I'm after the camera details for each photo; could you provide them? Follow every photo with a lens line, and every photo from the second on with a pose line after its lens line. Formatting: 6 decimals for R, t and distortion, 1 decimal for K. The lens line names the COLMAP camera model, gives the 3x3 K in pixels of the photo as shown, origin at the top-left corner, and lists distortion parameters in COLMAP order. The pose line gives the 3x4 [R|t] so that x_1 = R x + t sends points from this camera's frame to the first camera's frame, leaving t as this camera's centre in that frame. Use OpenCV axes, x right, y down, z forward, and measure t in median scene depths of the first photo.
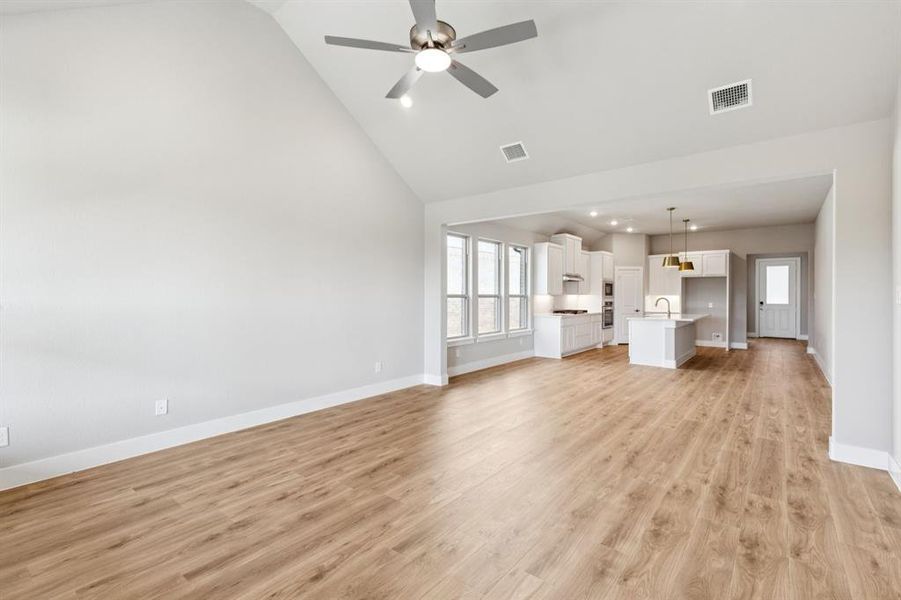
lens RADIAL K [[405.4, 0, 455.4], [0, 405.4, 298.6], [0, 0, 1]] dist [0.006908, -0.002065]
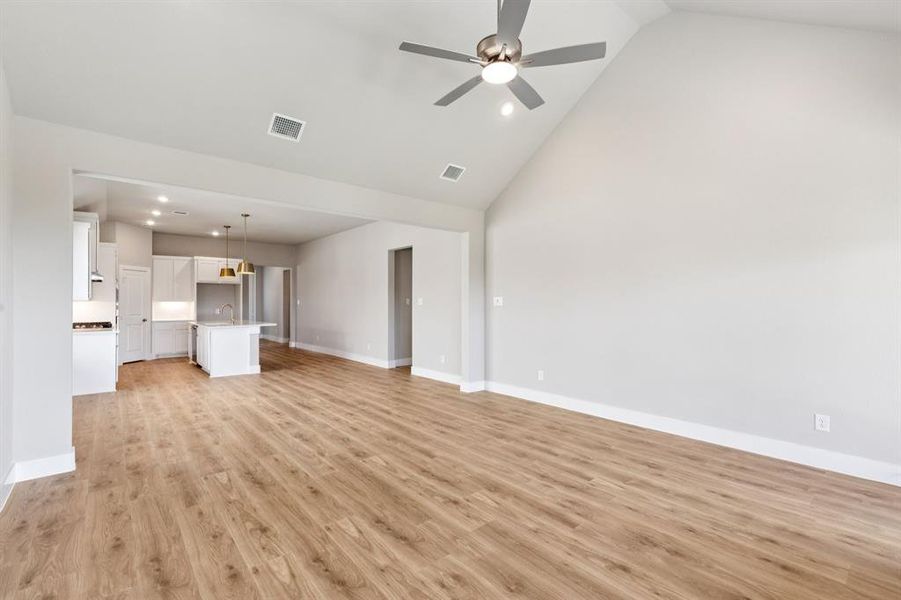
lens RADIAL K [[405.4, 0, 458.1], [0, 405.4, 305.5], [0, 0, 1]] dist [0.006908, -0.002065]
pose [[0.187622, -0.010782, 0.982182, -0.377176], [0.009099, 0.999916, 0.009239, -0.003049], [-0.982199, 0.007204, 0.187704, 0.316606]]
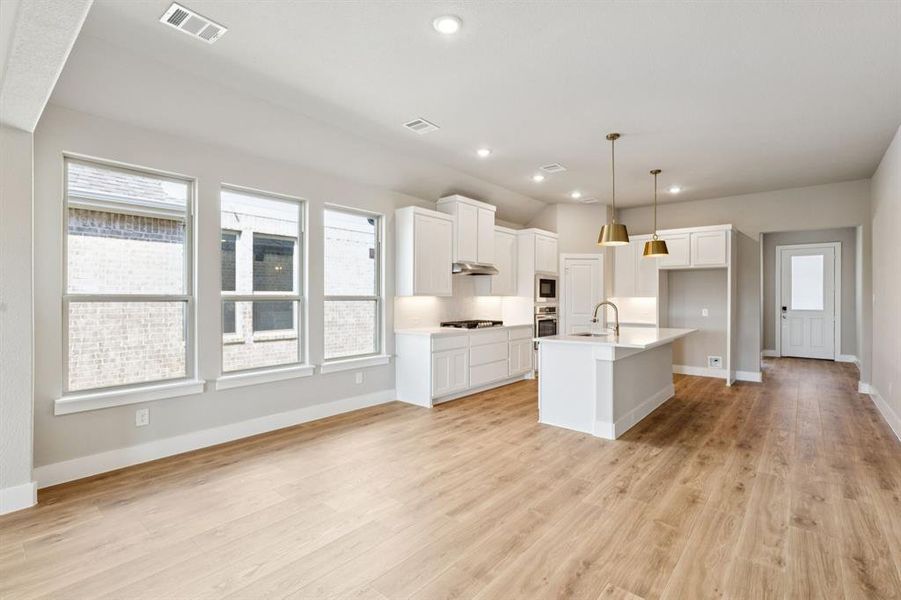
lens RADIAL K [[419.1, 0, 457.4], [0, 419.1, 299.0], [0, 0, 1]] dist [0.000155, -0.002446]
pose [[0.999810, 0.000284, -0.019486, 0.357177], [-0.000365, 0.999991, -0.004159, -0.003418], [0.019484, 0.004165, 0.999801, 0.469211]]
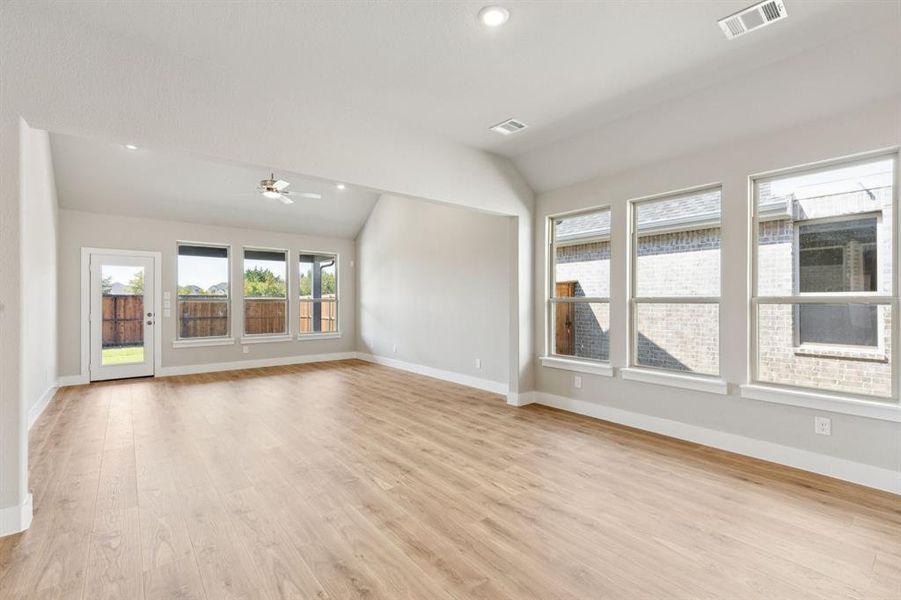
lens RADIAL K [[405.4, 0, 458.8], [0, 405.4, 298.2], [0, 0, 1]] dist [0.006908, -0.002065]
pose [[-0.207696, -0.005359, -0.978179, 0.673853], [-0.008399, 0.999958, -0.003695, -0.004945], [0.978157, 0.007448, -0.207732, 0.864786]]
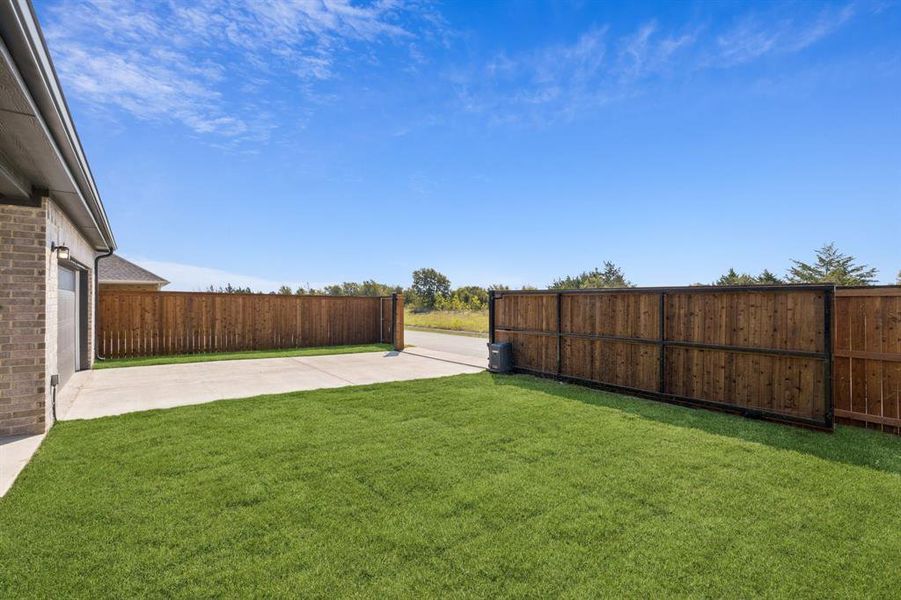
lens RADIAL K [[419.1, 0, 446.4], [0, 419.1, 299.8], [0, 0, 1]] dist [0.000155, -0.002446]
pose [[-0.974249, -0.004946, 0.225420, -0.857050], [-0.002520, 0.999936, 0.011047, 0.004508], [-0.225460, 0.010194, -0.974199, 0.000323]]
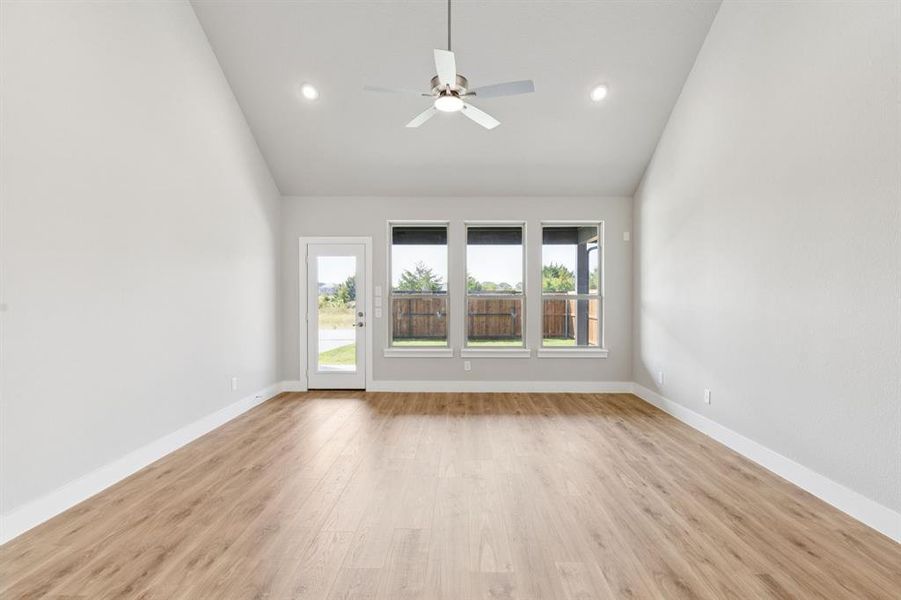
lens RADIAL K [[419.1, 0, 455.7], [0, 419.1, 297.6], [0, 0, 1]] dist [0.000155, -0.002446]
pose [[-0.789646, 0.002674, -0.613557, 0.247444], [-0.004979, 0.999930, 0.010766, -0.005410], [0.613543, 0.011556, -0.789577, 0.703634]]
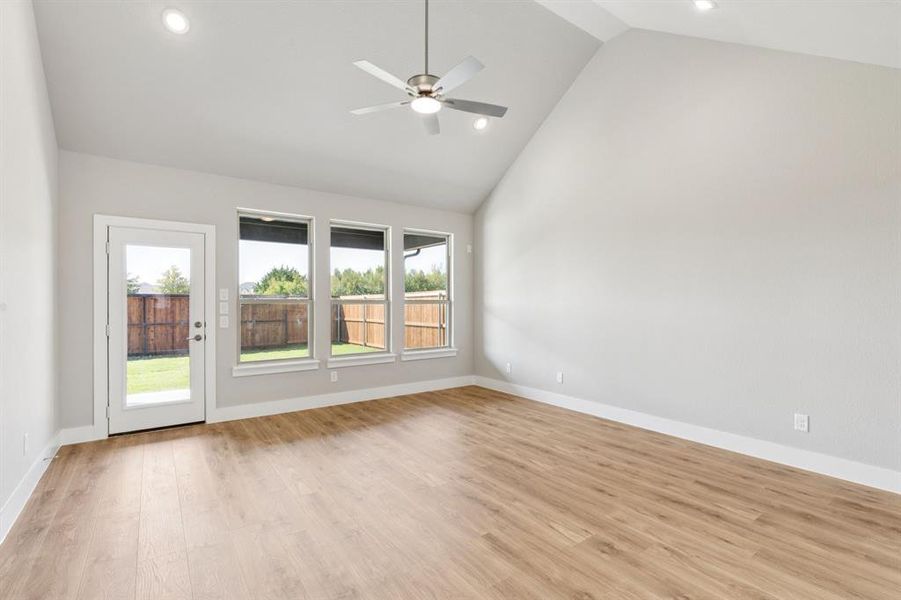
lens RADIAL K [[419.1, 0, 457.1], [0, 419.1, 299.8], [0, 0, 1]] dist [0.000155, -0.002446]
pose [[-0.263834, -0.001422, -0.964567, 0.391313], [-0.008602, 0.999963, 0.000878, -0.004236], [0.964530, 0.008529, -0.263836, 0.494606]]
